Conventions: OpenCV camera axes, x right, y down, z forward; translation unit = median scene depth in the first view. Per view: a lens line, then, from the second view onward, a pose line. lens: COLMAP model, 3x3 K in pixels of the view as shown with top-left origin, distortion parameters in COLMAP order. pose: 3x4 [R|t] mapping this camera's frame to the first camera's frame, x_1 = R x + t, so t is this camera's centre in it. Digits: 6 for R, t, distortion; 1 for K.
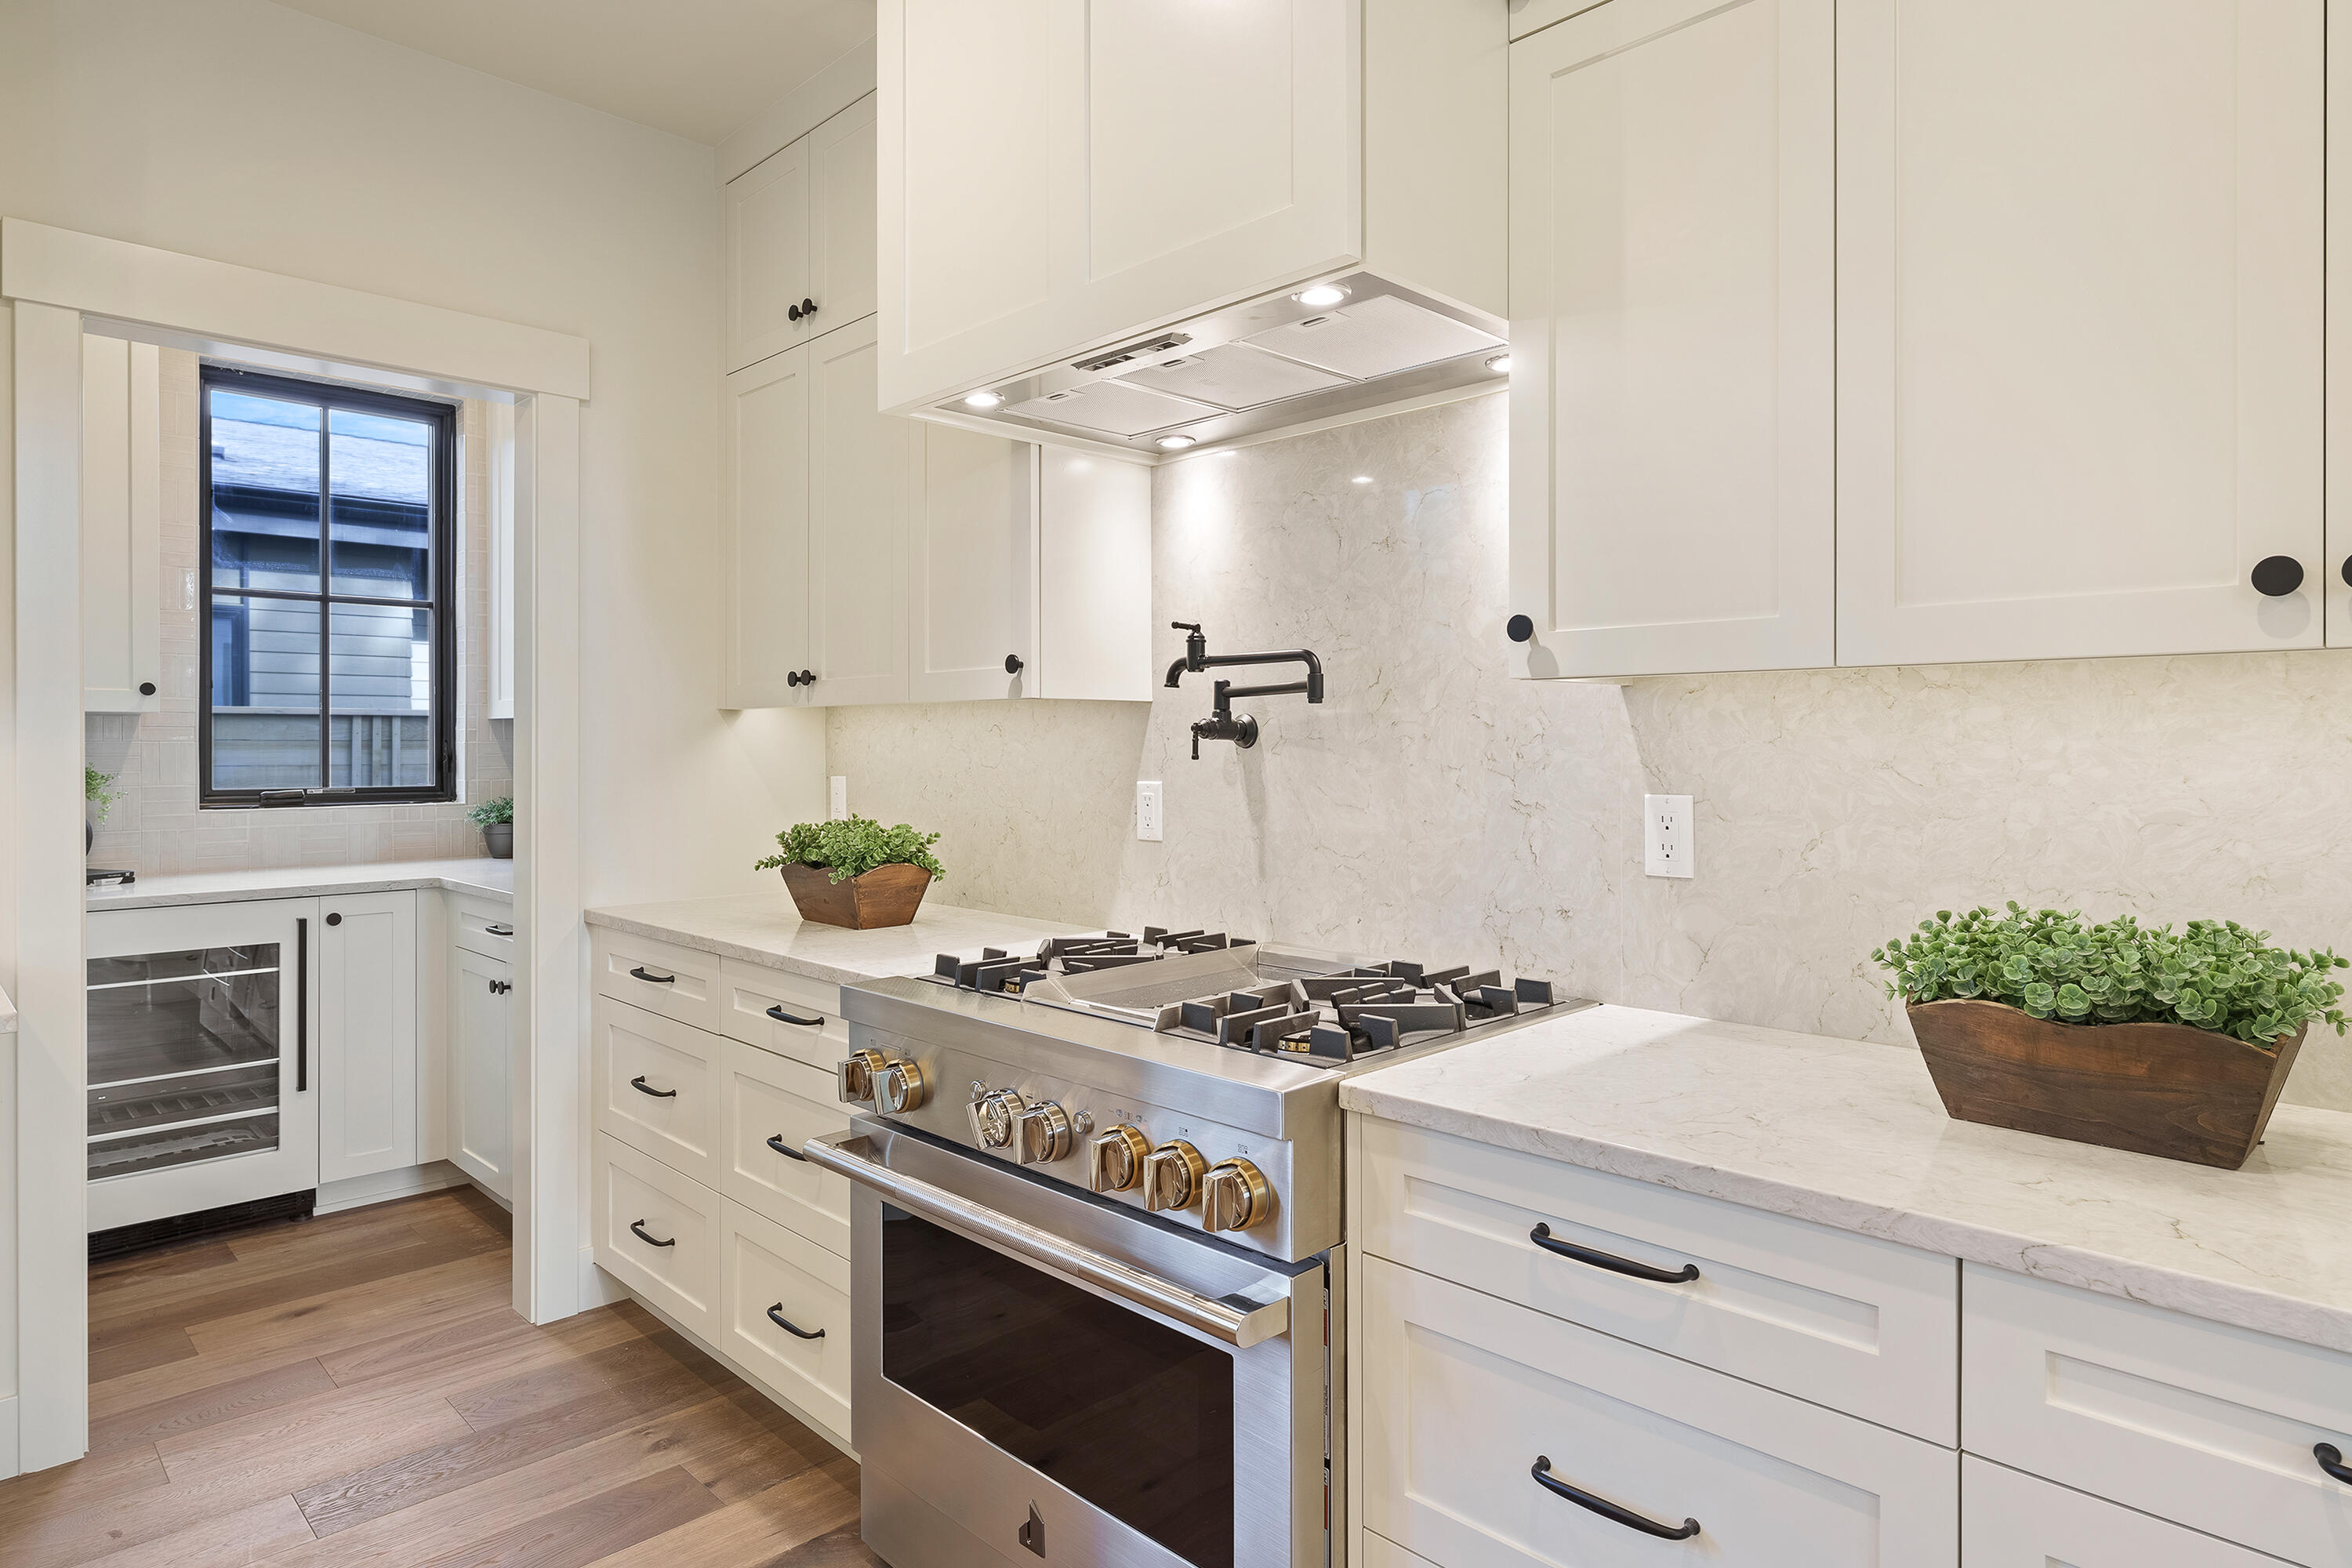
lens RADIAL K [[1339.6, 0, 1176.7], [0, 1339.6, 752.9], [0, 0, 1]] dist [0.001247, -0.000027]
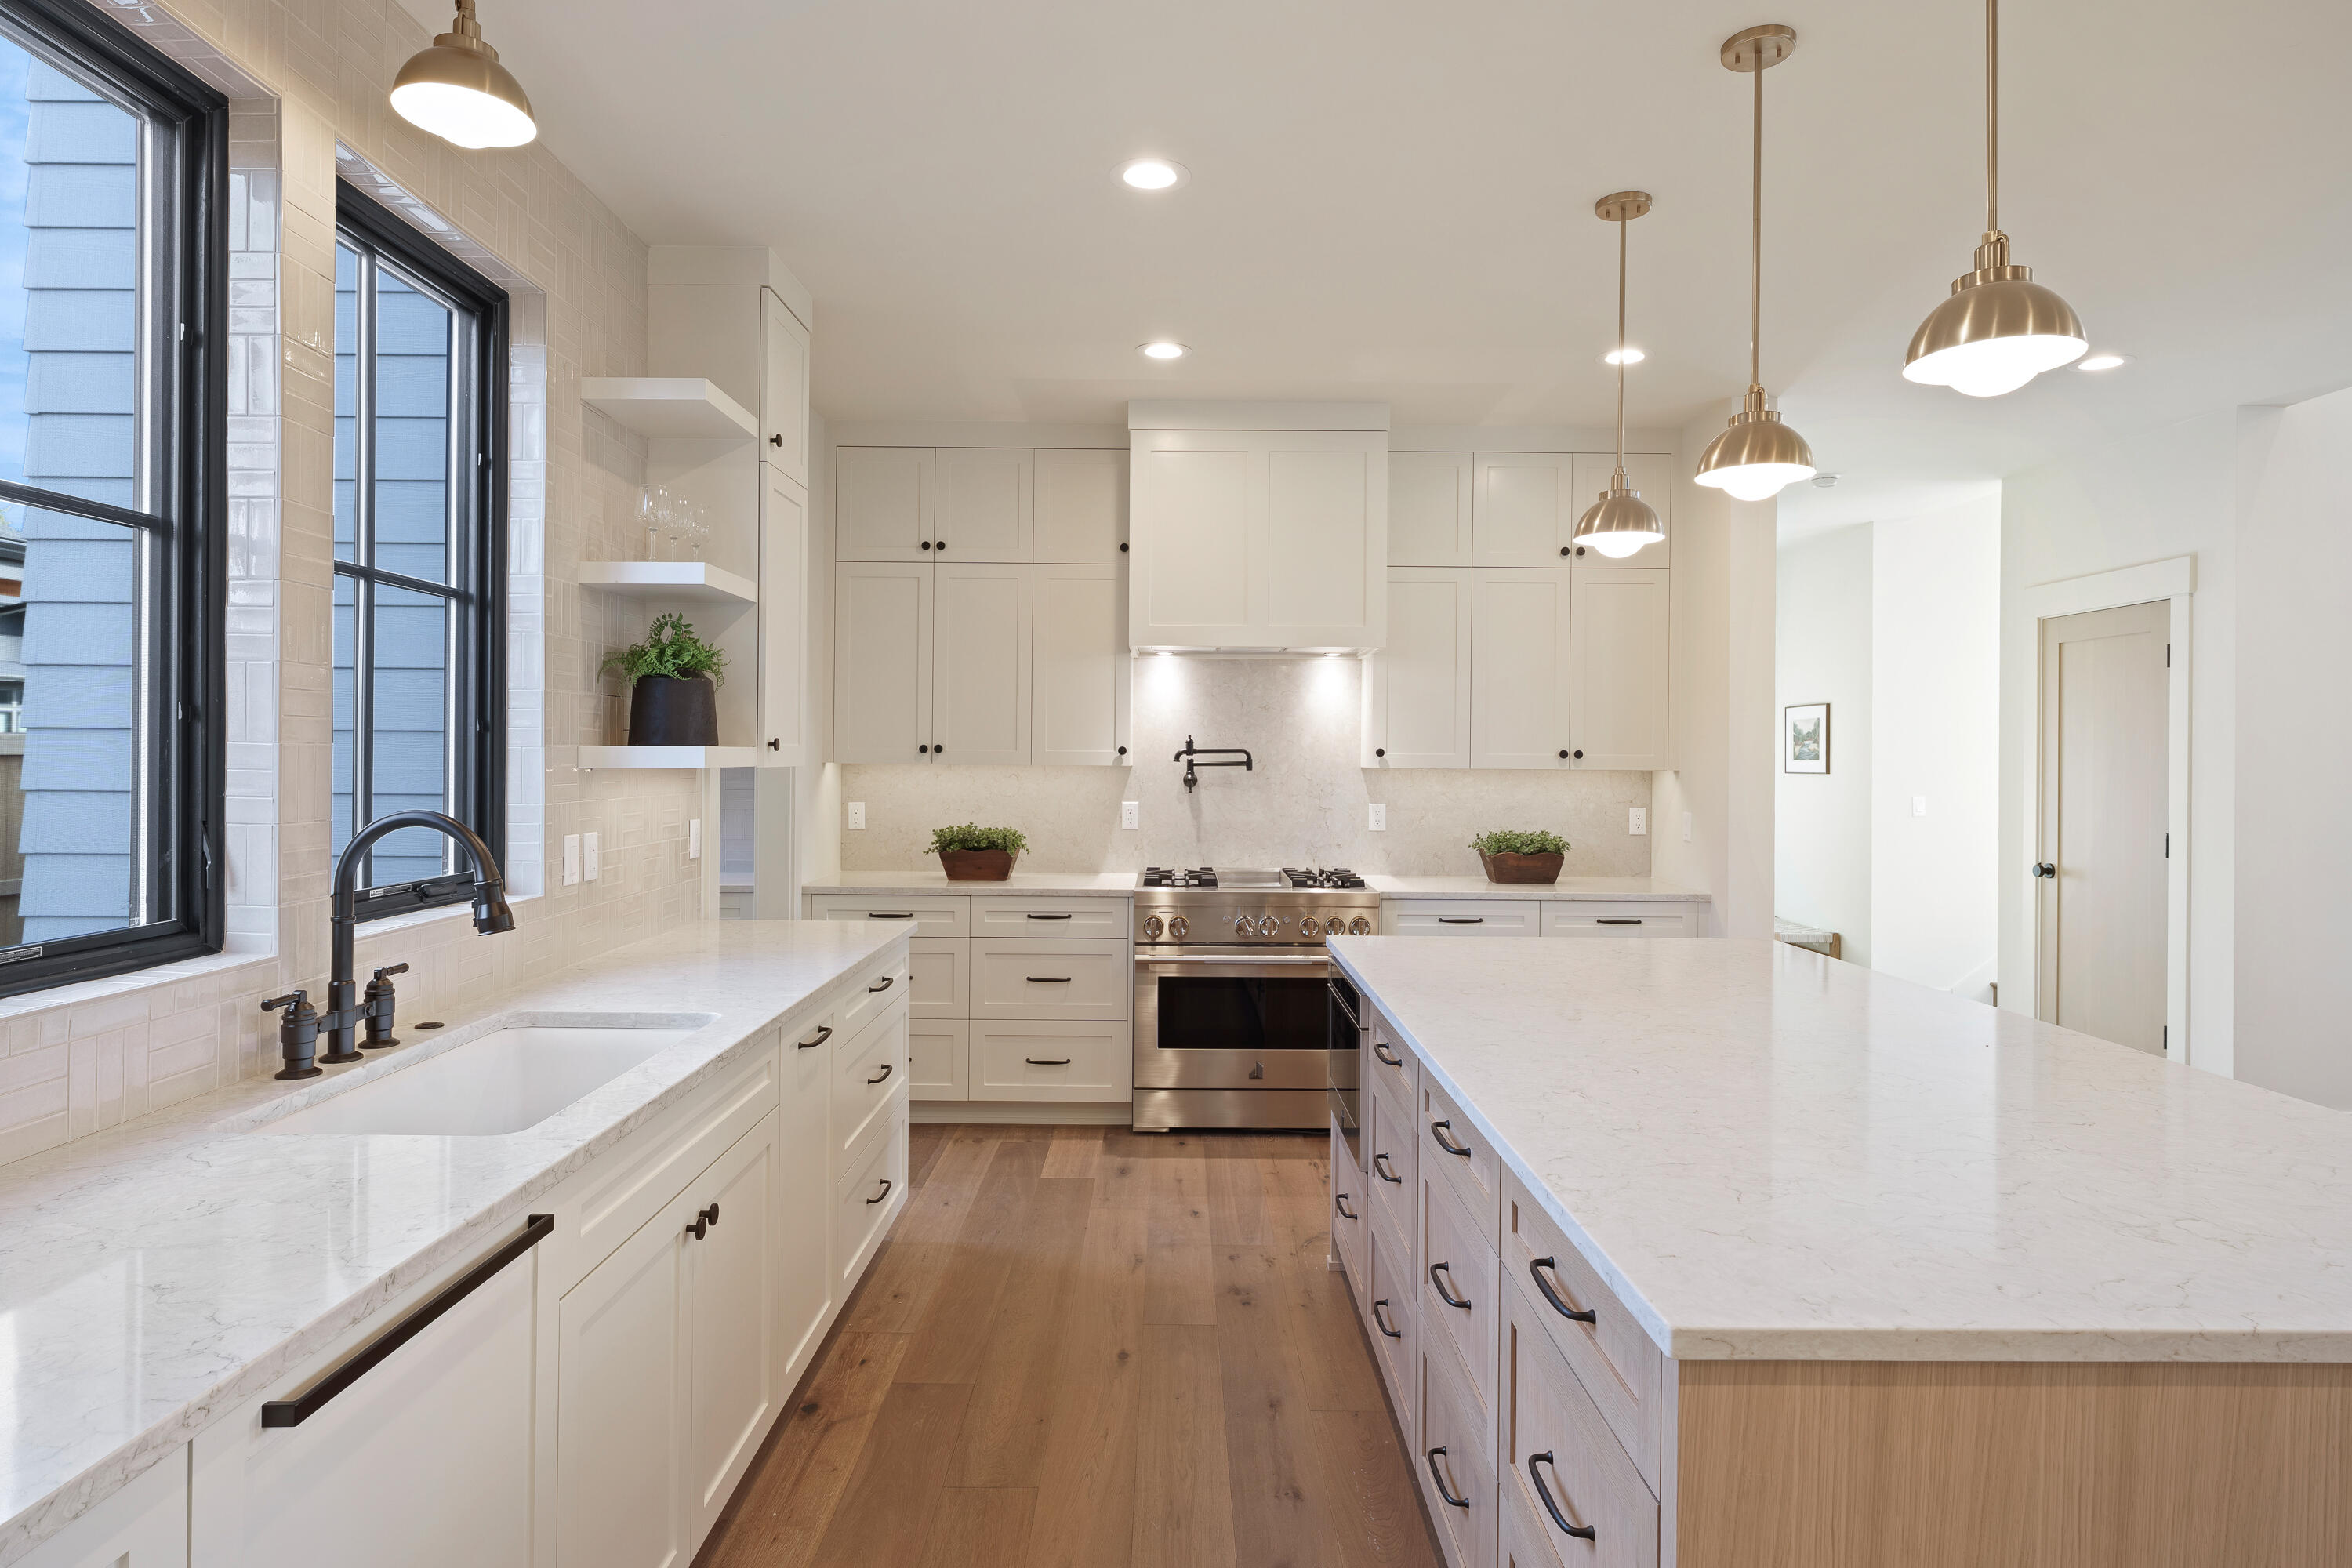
lens RADIAL K [[1293.4, 0, 1175.7], [0, 1293.4, 765.3], [0, 0, 1]] dist [0.001932, -0.000218]
pose [[0.698465, 0.002910, 0.715638, -1.607407], [-0.003468, 0.999994, -0.000682, -0.041068], [-0.715636, -0.002005, 0.698471, -0.567082]]
